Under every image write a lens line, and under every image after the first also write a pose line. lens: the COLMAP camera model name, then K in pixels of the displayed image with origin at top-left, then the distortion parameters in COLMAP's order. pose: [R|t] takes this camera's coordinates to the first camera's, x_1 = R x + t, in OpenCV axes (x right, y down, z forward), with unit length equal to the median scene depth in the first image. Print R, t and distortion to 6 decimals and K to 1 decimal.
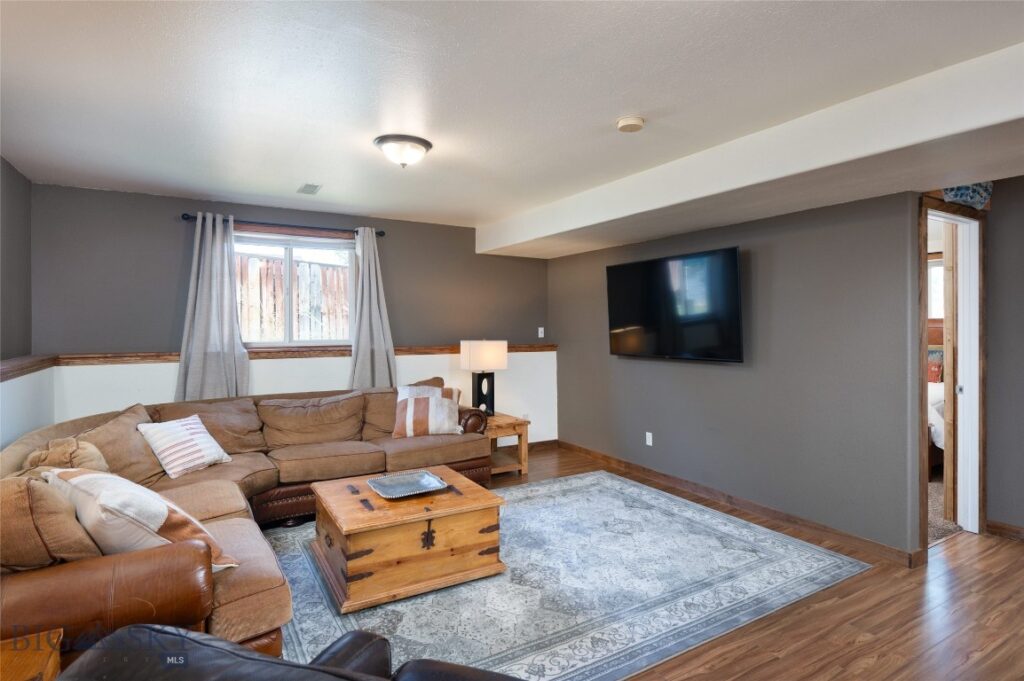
lens RADIAL K [[552.9, 0, 514.3], [0, 552.9, 327.5], [0, 0, 1]] dist [-0.000307, 0.000092]
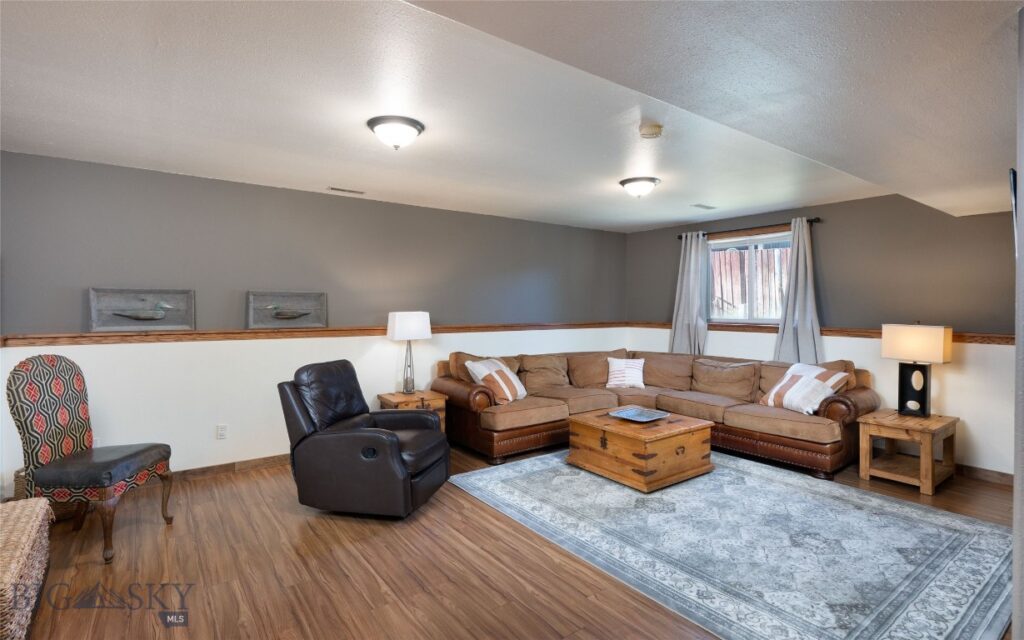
lens RADIAL K [[493.4, 0, 512.0], [0, 493.4, 320.0], [0, 0, 1]] dist [0.000225, 0.000362]
pose [[0.092804, 0.026986, -0.995319, 0.735529], [-0.011576, 0.999594, 0.026022, 0.004033], [0.995617, 0.009107, 0.093079, 0.380626]]
